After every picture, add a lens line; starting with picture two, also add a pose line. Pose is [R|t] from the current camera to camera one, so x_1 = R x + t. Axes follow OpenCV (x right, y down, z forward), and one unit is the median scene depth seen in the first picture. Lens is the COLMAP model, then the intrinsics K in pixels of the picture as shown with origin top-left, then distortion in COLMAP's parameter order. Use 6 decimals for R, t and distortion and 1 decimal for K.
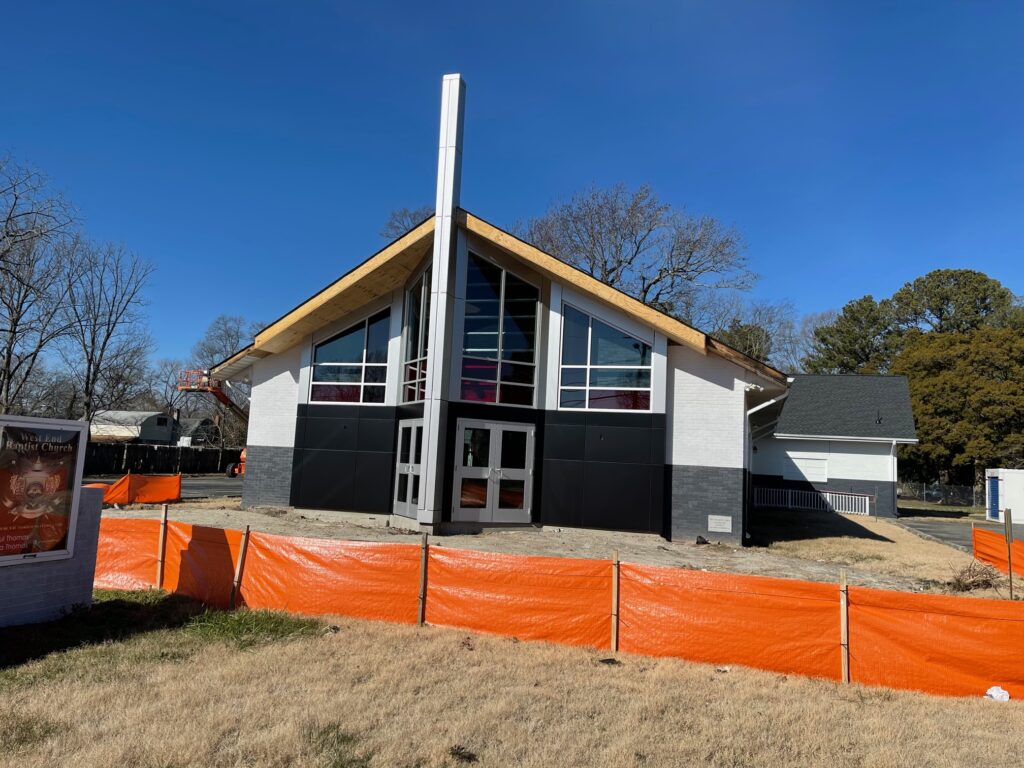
lens RADIAL K [[792.0, 0, 516.9], [0, 792.0, 374.5], [0, 0, 1]] dist [-0.001077, -0.011708]
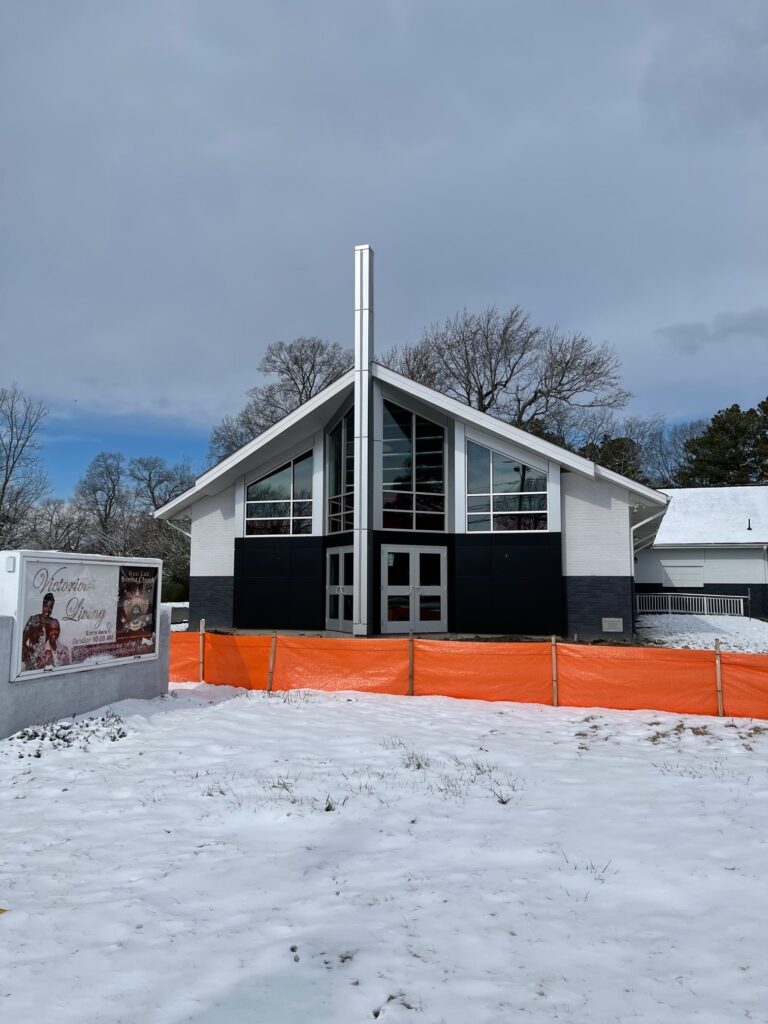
lens RADIAL K [[788.6, 0, 379.7], [0, 788.6, 513.5], [0, 0, 1]] dist [-0.035339, -0.001166]
pose [[0.998845, -0.045821, -0.014469, -0.053486], [0.046108, 0.998734, 0.020130, -0.011885], [0.013529, -0.020774, 0.999693, -0.135034]]
